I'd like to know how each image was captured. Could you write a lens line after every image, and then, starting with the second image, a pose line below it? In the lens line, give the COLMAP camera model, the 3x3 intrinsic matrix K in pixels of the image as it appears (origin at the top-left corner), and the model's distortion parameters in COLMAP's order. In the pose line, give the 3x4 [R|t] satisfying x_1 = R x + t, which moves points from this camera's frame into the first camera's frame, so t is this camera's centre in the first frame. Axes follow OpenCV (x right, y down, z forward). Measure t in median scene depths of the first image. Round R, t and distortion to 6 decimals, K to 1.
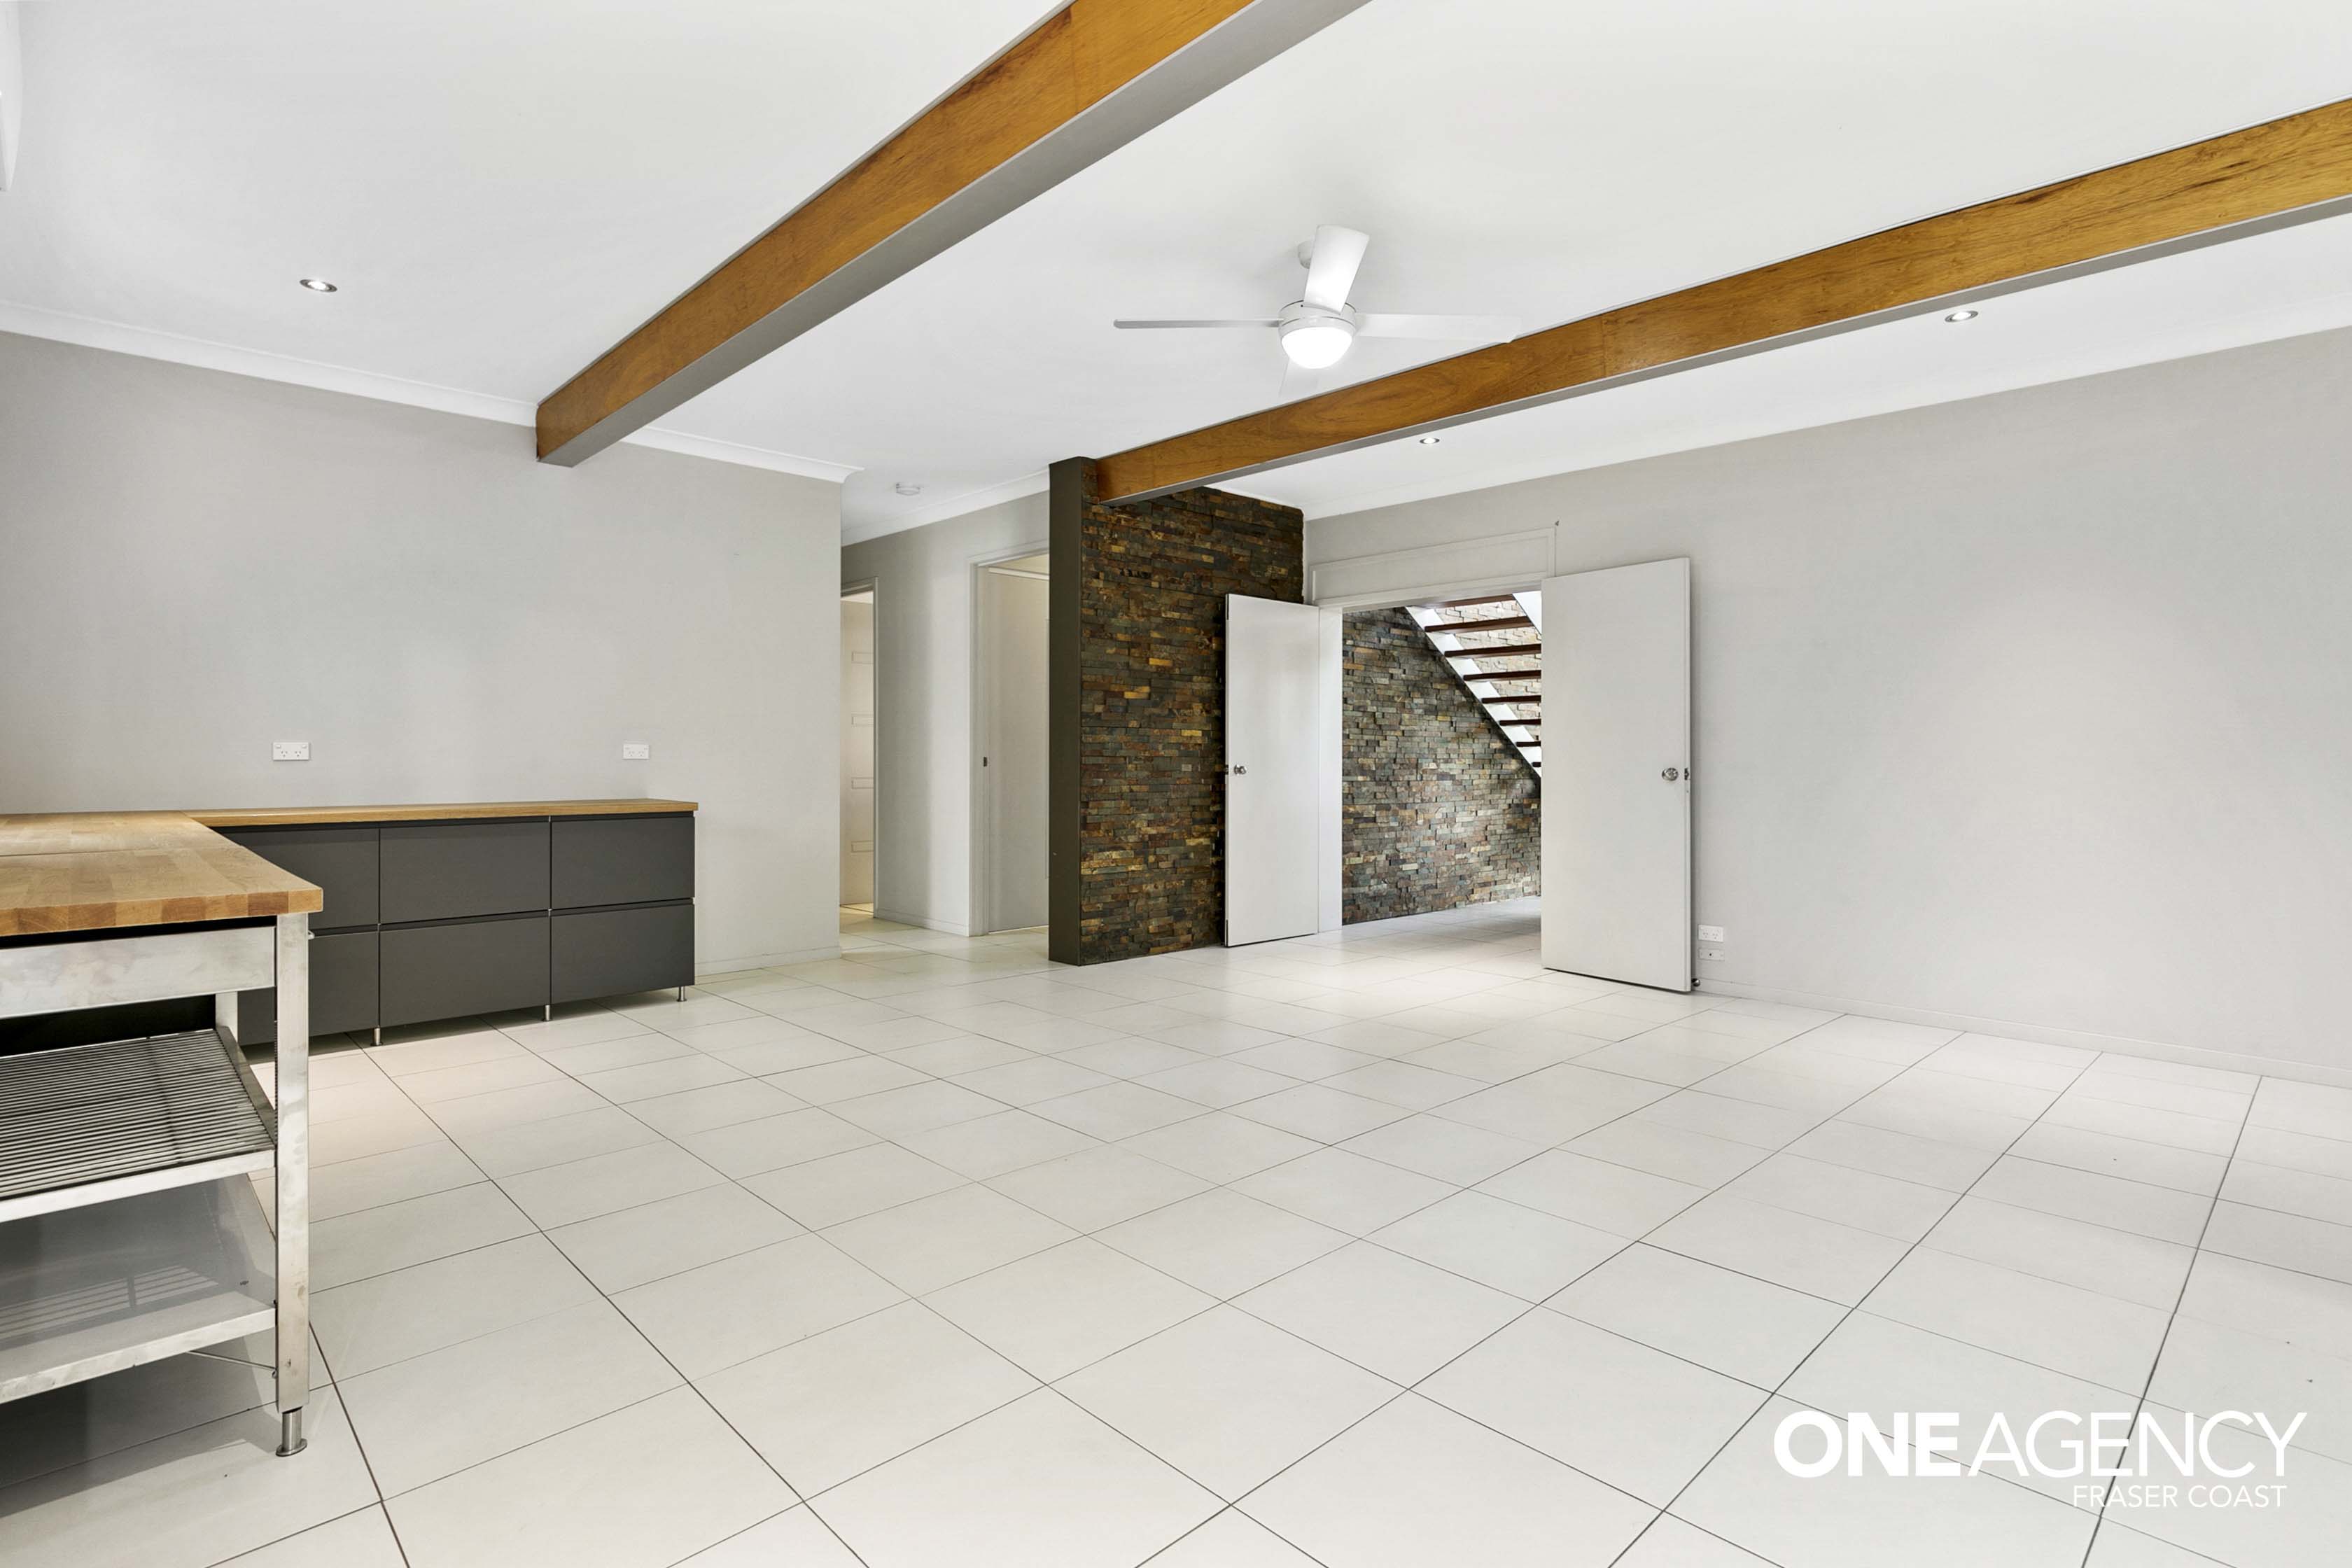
lens RADIAL K [[1149.8, 0, 1196.2], [0, 1149.8, 749.6], [0, 0, 1]] dist [0.014774, -0.001172]
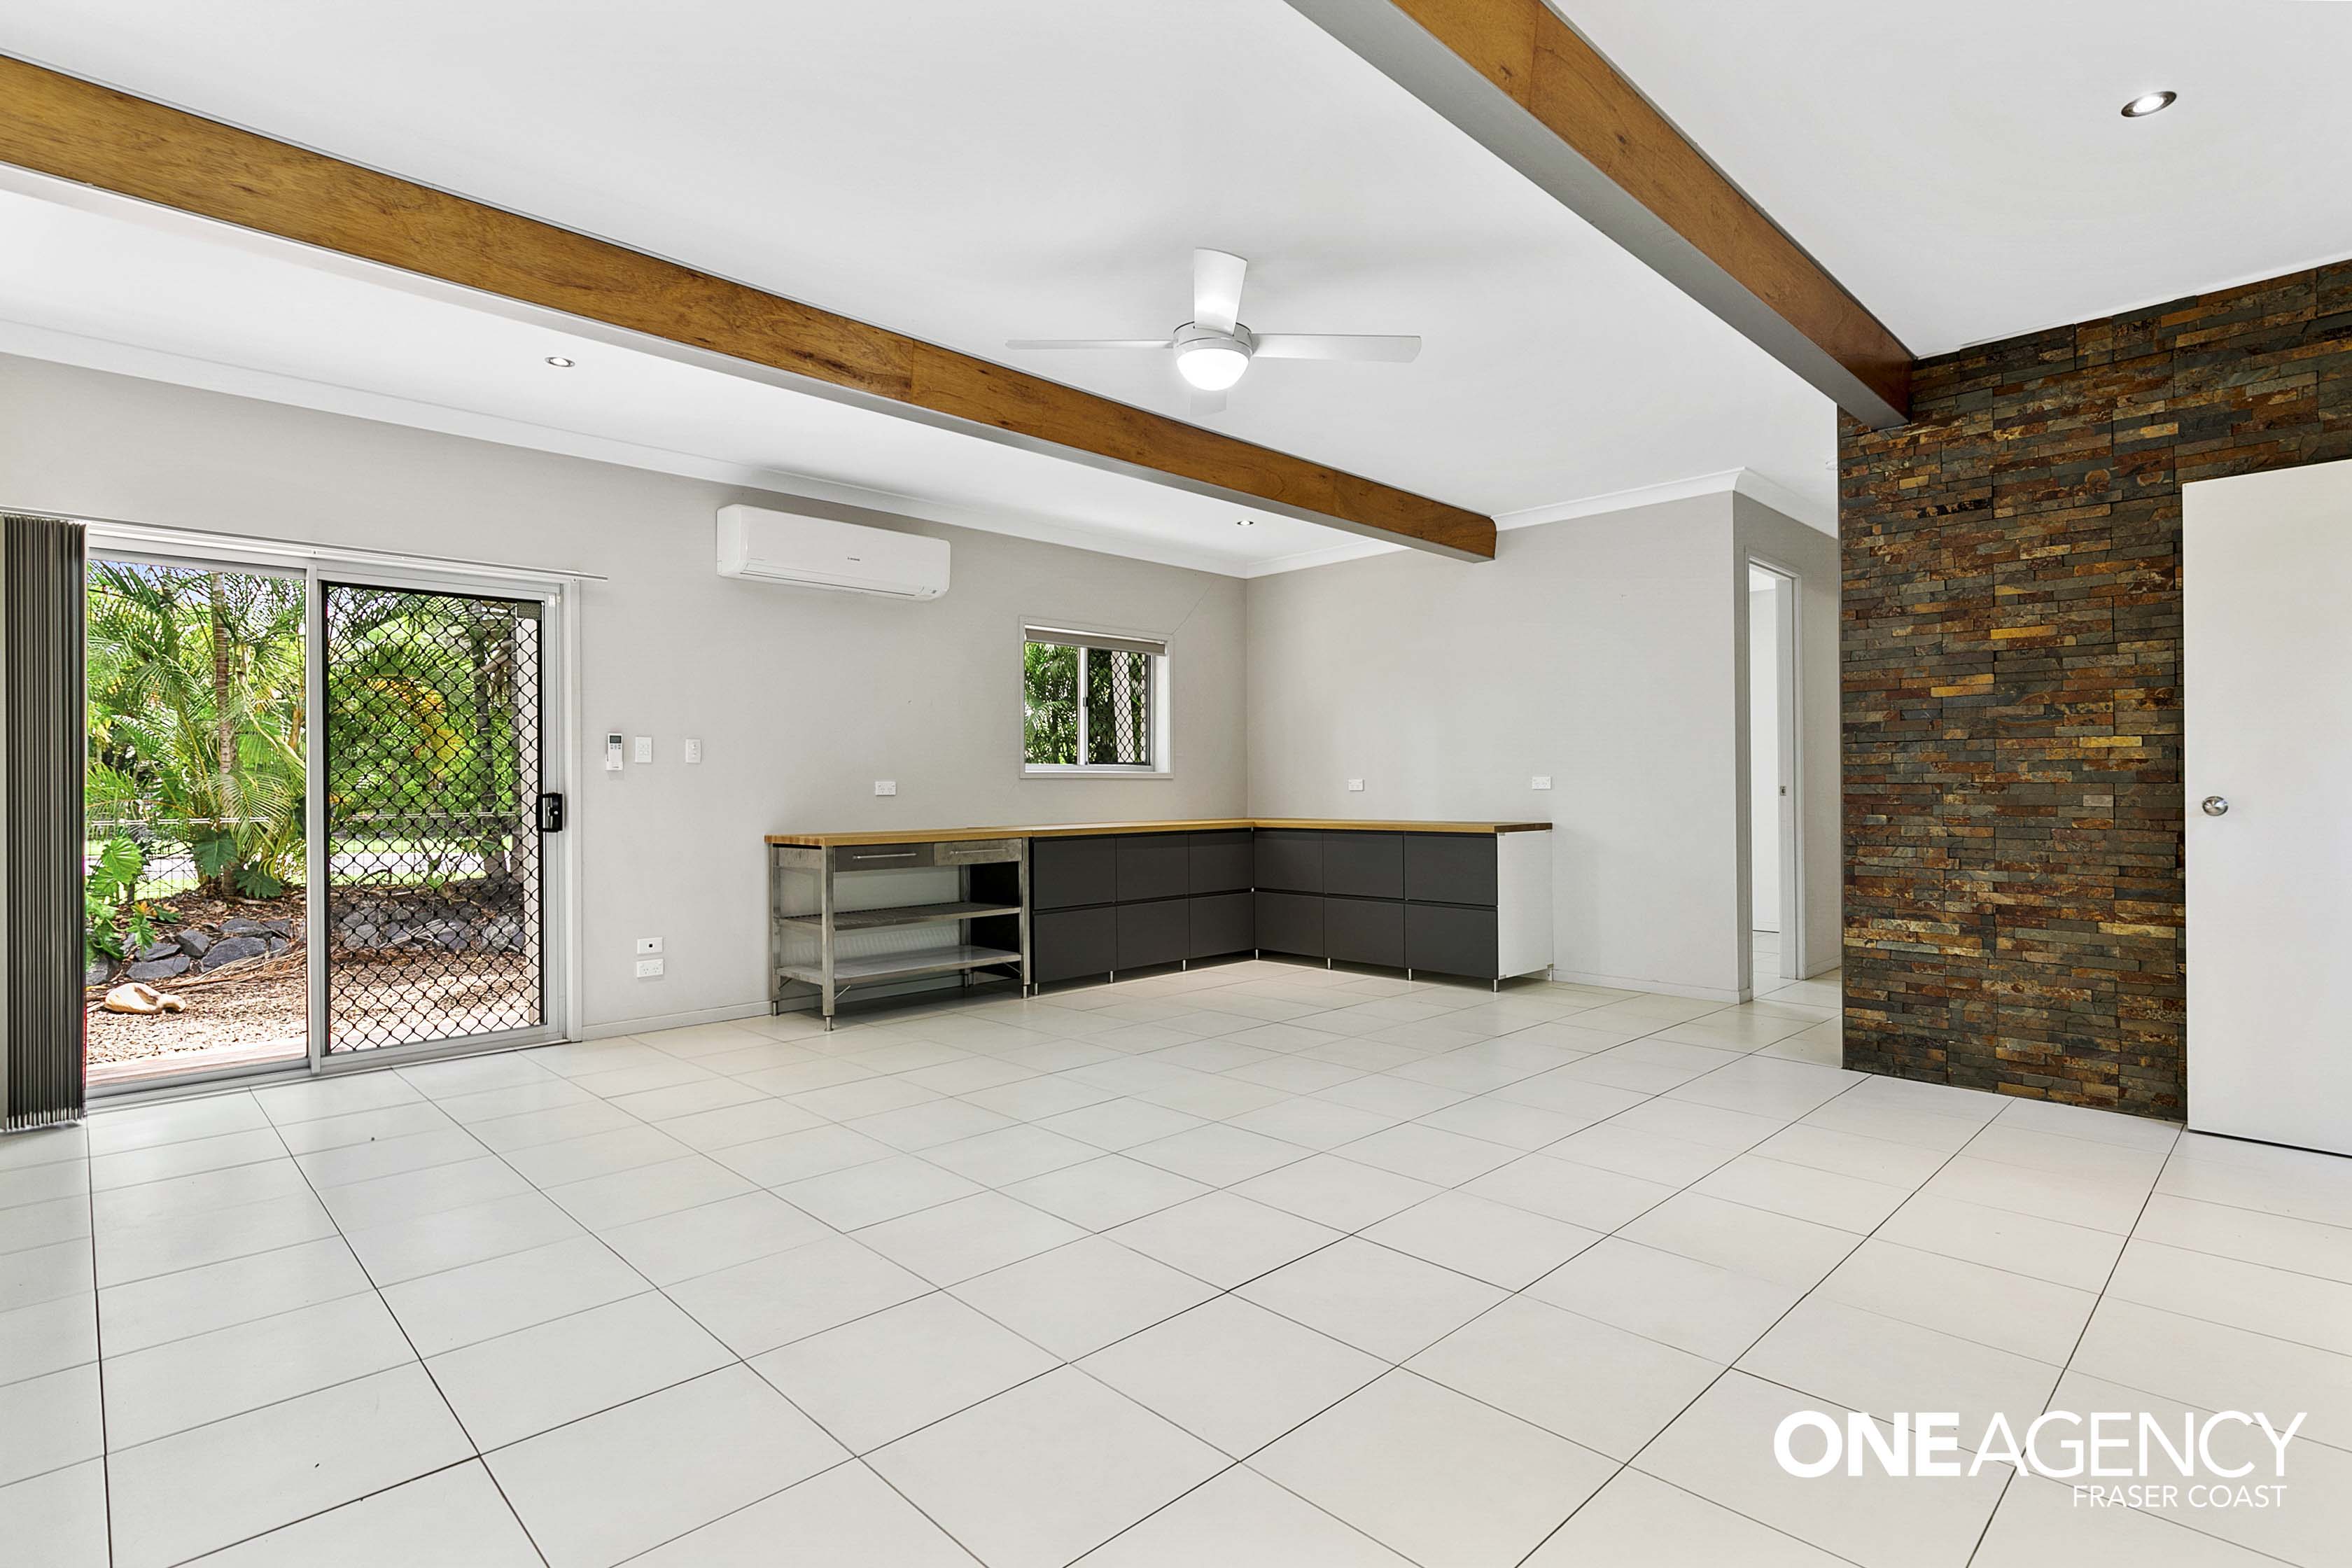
lens RADIAL K [[1149.8, 0, 1182.4], [0, 1149.8, 780.4], [0, 0, 1]] dist [0.014774, -0.001172]
pose [[0.002762, -0.009219, -0.999954, 0.581672], [0.012446, 0.999880, -0.009184, 0.004648], [0.999919, -0.012420, 0.002876, 0.523083]]
